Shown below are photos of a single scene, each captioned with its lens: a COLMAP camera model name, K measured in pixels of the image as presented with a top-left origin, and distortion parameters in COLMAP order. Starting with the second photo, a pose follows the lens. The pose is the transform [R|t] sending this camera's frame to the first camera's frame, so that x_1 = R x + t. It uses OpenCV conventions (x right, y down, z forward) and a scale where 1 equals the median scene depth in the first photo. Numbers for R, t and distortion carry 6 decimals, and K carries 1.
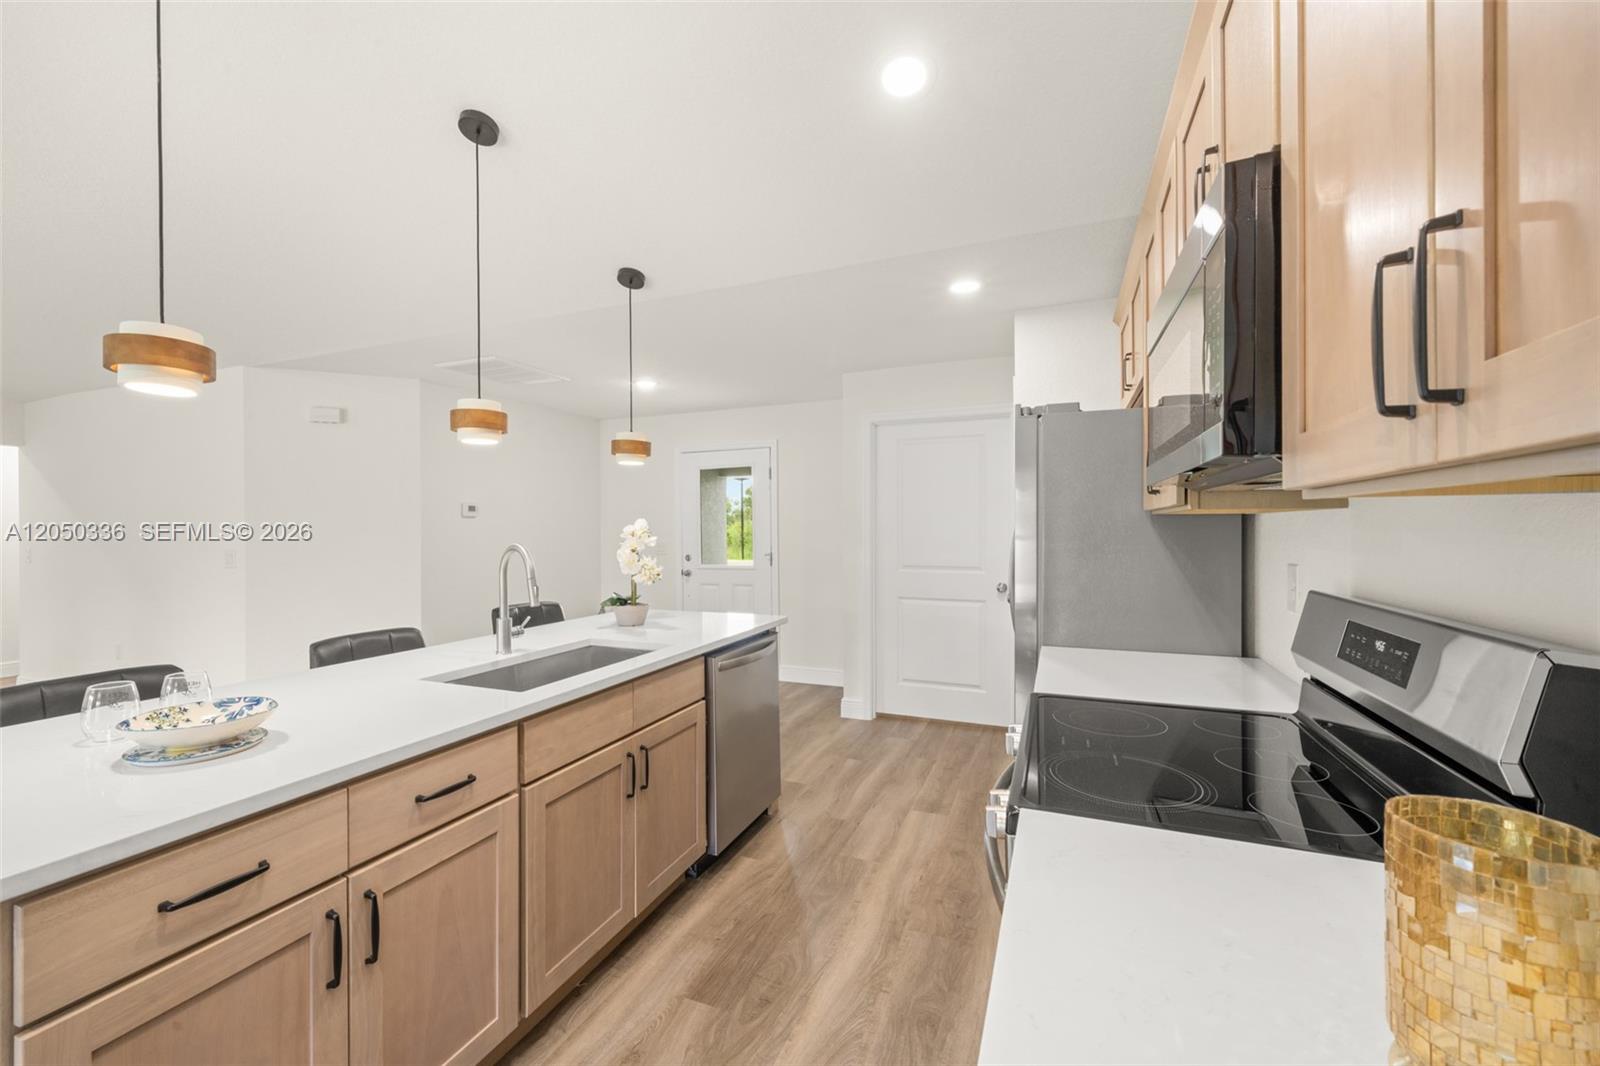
lens RADIAL K [[651.1, 0, 793.0], [0, 651.1, 530.1], [0, 0, 1]] dist [0.000070, 0.000041]
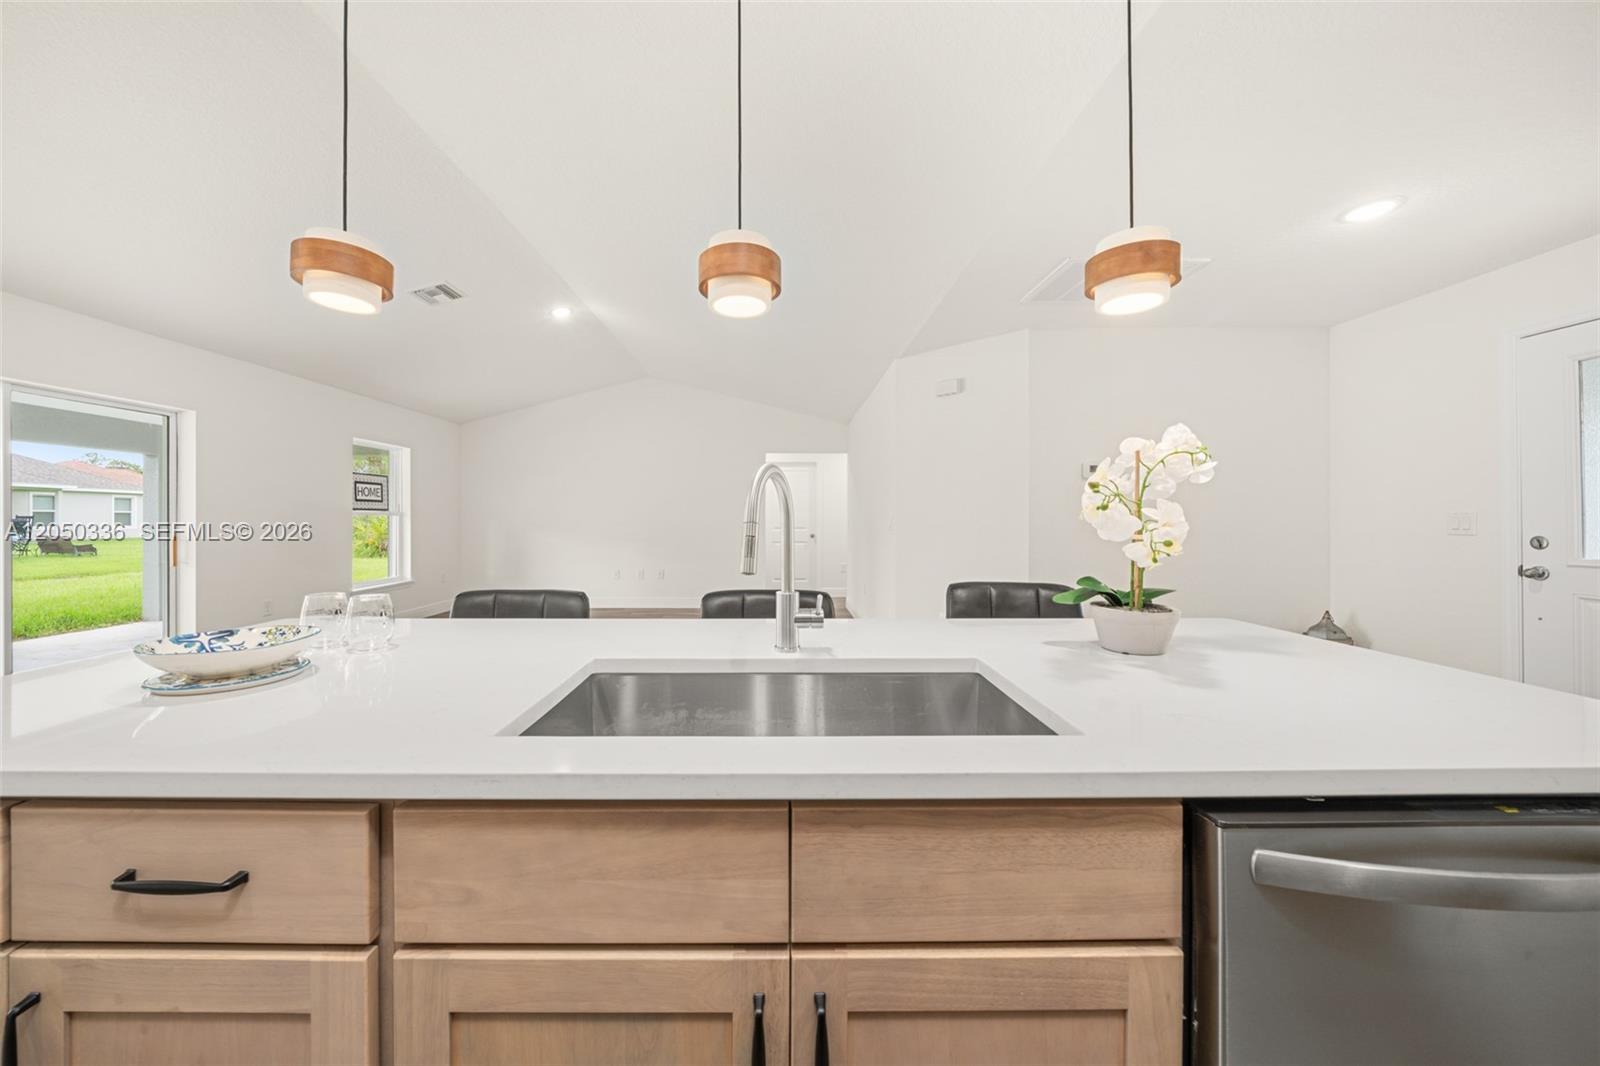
lens RADIAL K [[555.8, 0, 774.2], [0, 555.8, 517.6], [0, 0, 1]] dist [-0.005232, 0.000103]
pose [[0.371025, 0.003944, -0.928614, 0.037929], [-0.003030, 0.999991, 0.003036, 0.070648], [0.928618, 0.001687, 0.371034, 0.878370]]
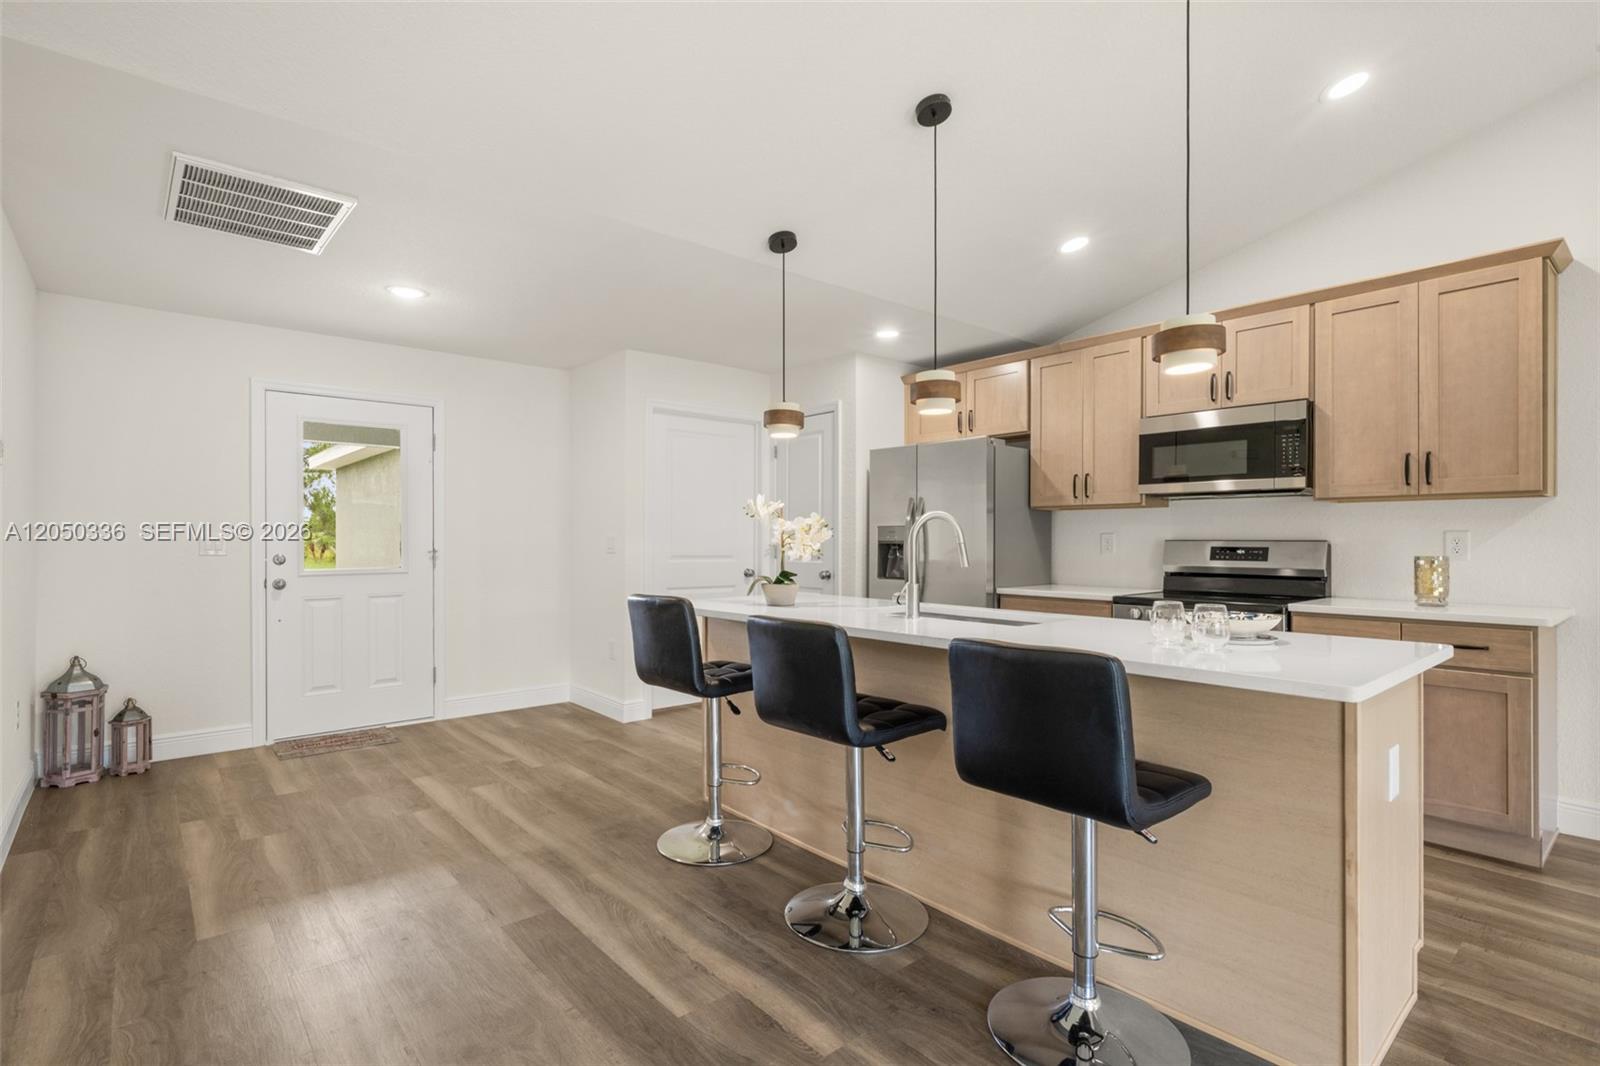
lens RADIAL K [[774.2, 0, 796.0], [0, 774.2, 540.0], [0, 0, 1]] dist [-0.001441, -0.000202]
pose [[0.463645, 0.007179, 0.885992, -1.736791], [0.000696, 0.999964, -0.008467, 0.090357], [-0.886021, 0.004542, 0.463623, 0.631095]]
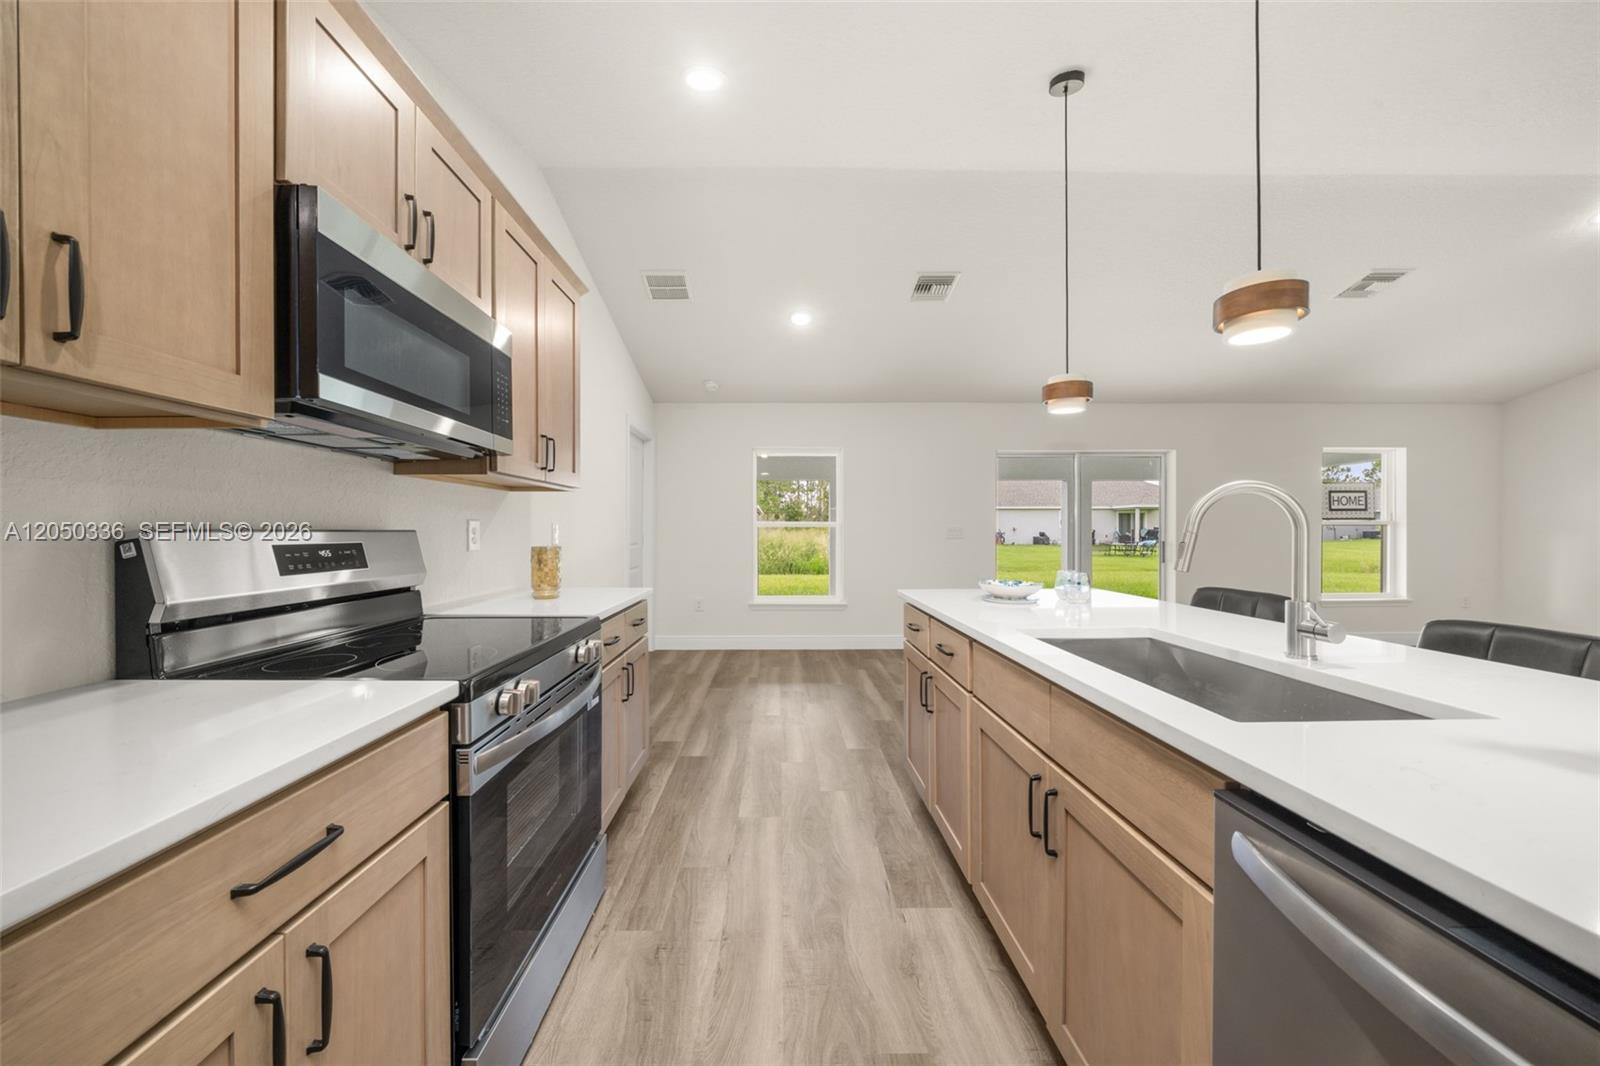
lens RADIAL K [[555.8, 0, 788.9], [0, 555.8, 530.8], [0, 0, 1]] dist [-0.005232, 0.000103]
pose [[-0.917802, 0.007769, -0.396962, 0.235263], [0.005103, 0.999957, 0.007773, 0.066839], [0.397005, 0.005108, -0.917802, 1.427557]]
